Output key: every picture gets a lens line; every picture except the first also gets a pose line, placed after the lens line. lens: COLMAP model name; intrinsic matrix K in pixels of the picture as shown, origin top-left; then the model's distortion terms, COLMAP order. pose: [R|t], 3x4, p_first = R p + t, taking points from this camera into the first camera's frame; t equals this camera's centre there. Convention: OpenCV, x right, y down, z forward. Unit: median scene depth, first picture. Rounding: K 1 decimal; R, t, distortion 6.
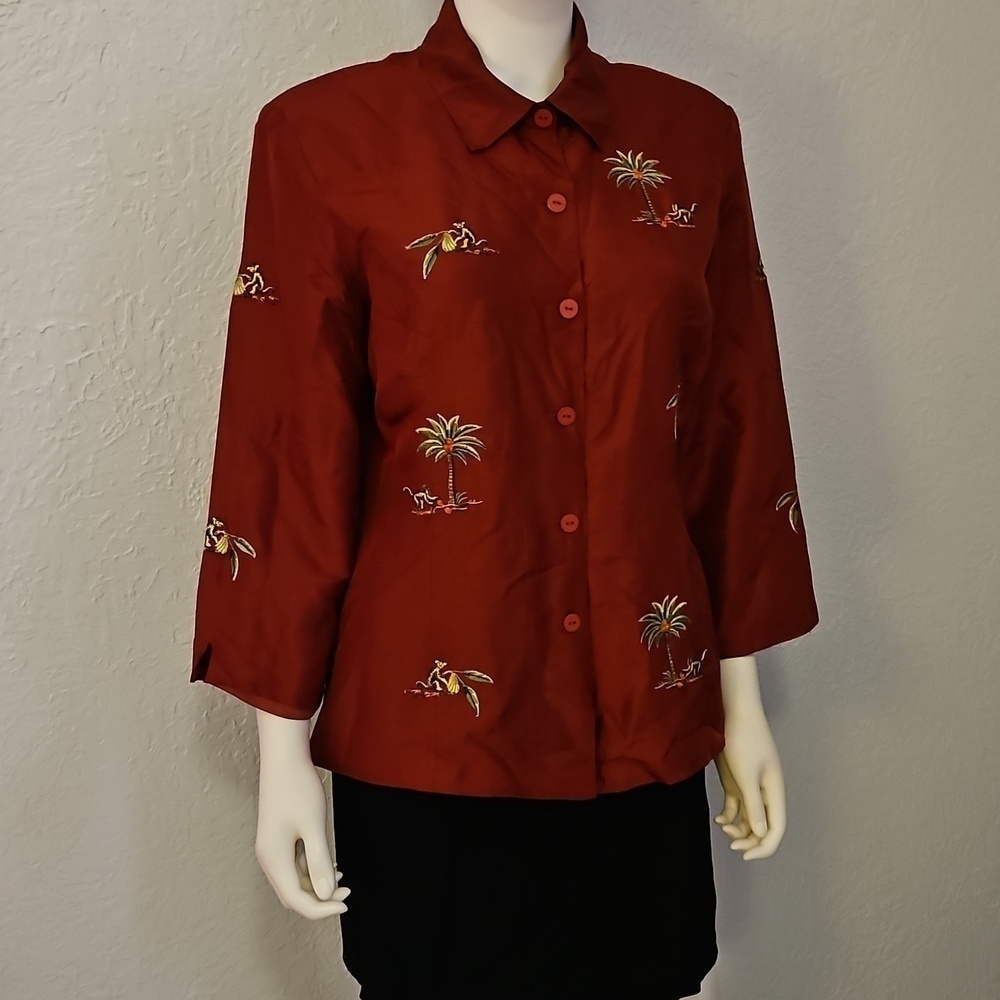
lens RADIAL K [[1461.1, 0, 508.6], [0, 1461.1, 492.5], [0, 0, 1]] dist [0.071245, 0.000000]
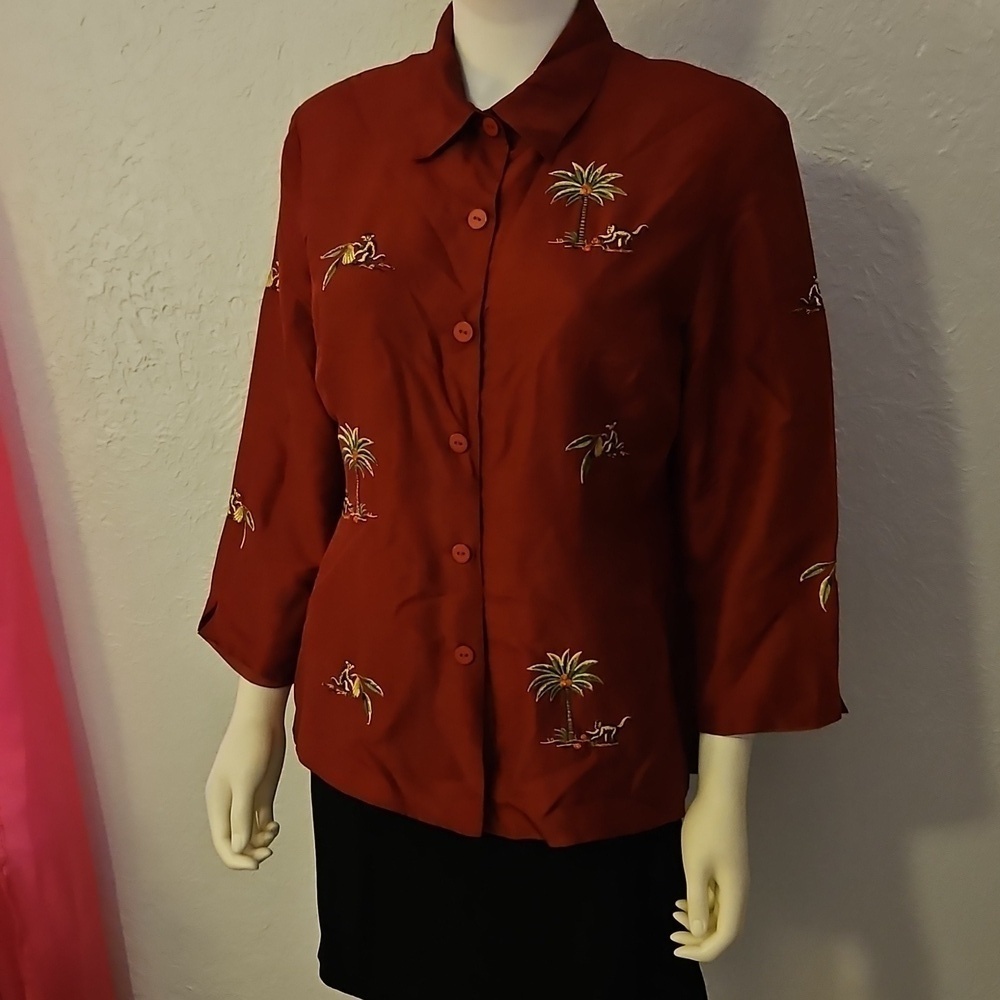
lens RADIAL K [[1461.1, 0, 503.5], [0, 1461.1, 506.5], [0, 0, 1]] dist [0.071245, 0.000000]
pose [[0.809941, 0.163850, -0.563160, 0.604216], [-0.129534, 0.986448, 0.100706, -0.110359], [0.572028, -0.008617, 0.820188, 0.227568]]
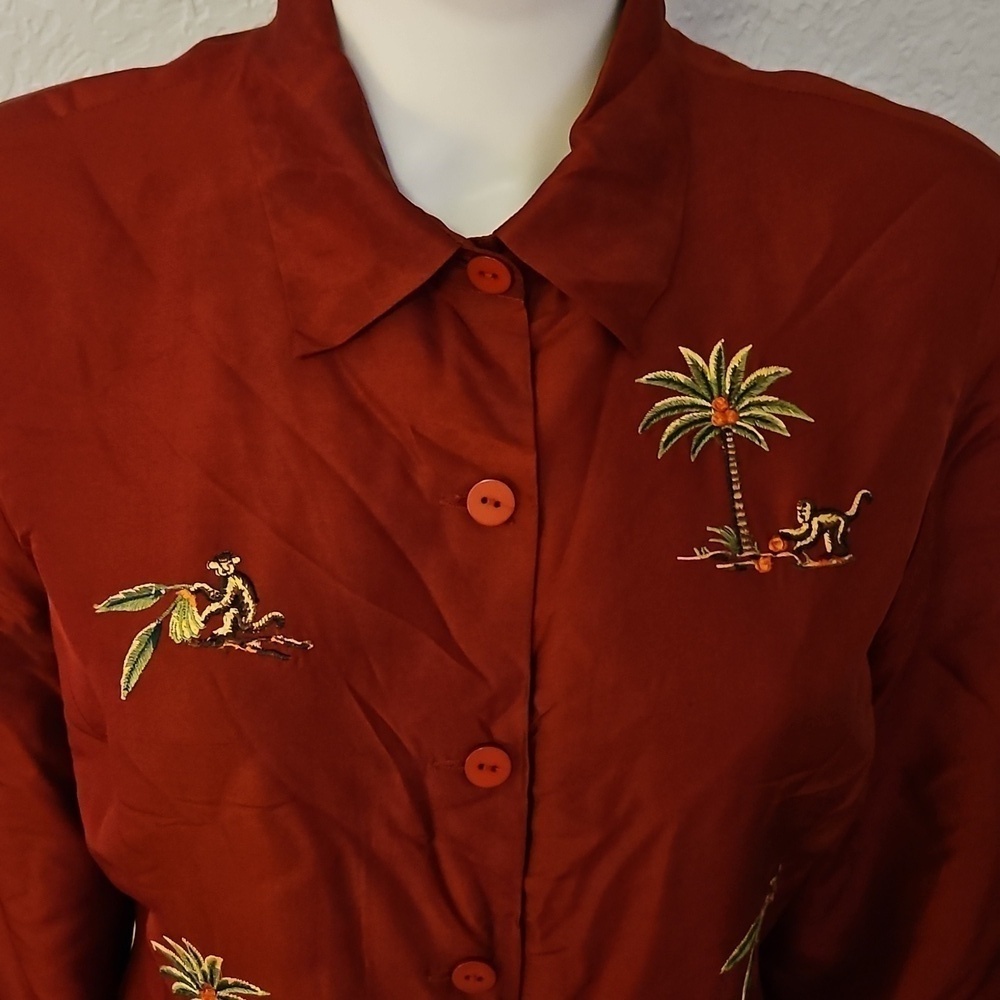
lens RADIAL K [[1461.1, 0, 474.5], [0, 1461.1, 488.8], [0, 0, 1]] dist [0.071245, 0.000000]
pose [[0.967316, 0.131782, -0.216640, 0.114262], [-0.079500, 0.968885, 0.234397, -0.292197], [0.240788, -0.209513, 0.947695, 0.609839]]
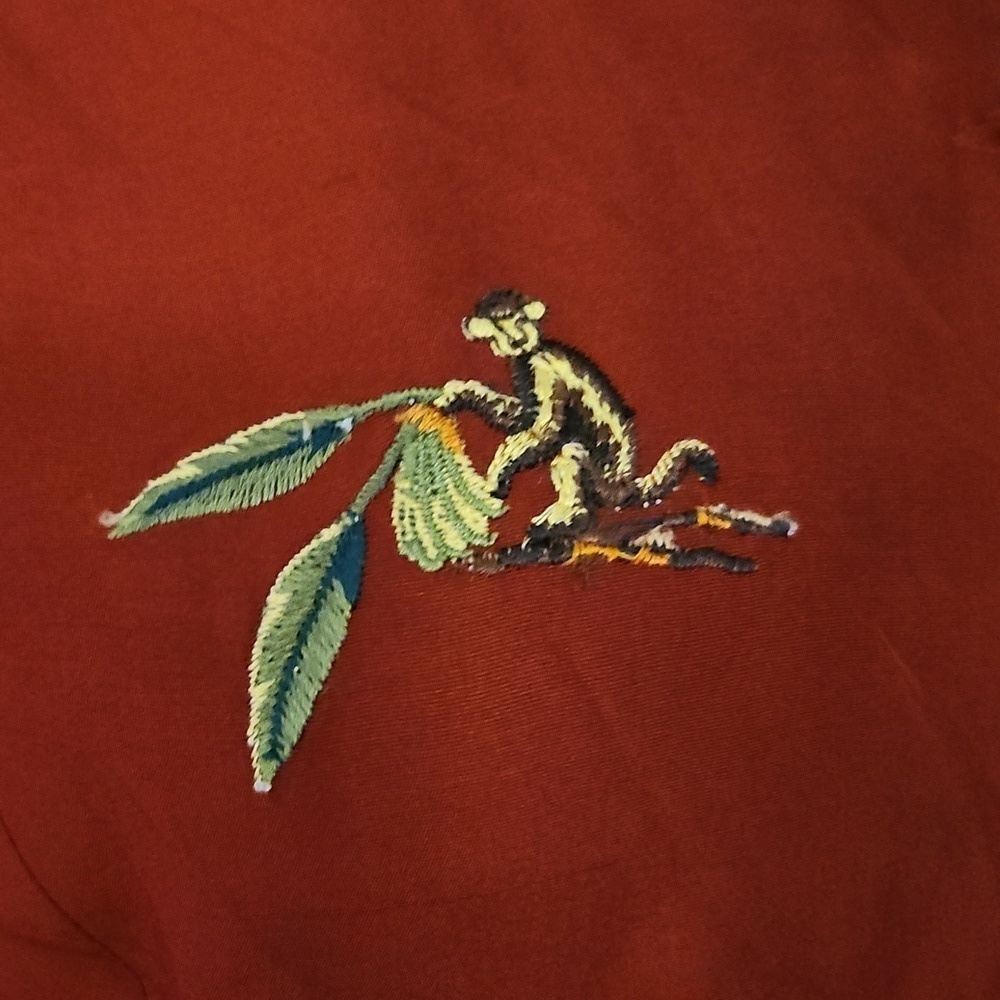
lens RADIAL K [[1461.1, 0, 491.6], [0, 1461.1, 498.1], [0, 0, 1]] dist [0.071245, 0.000000]
pose [[0.996441, -0.022276, 0.081294, -0.044613], [0.010005, 0.988885, 0.148342, -0.179734], [-0.083695, -0.147001, 0.985589, 0.830555]]
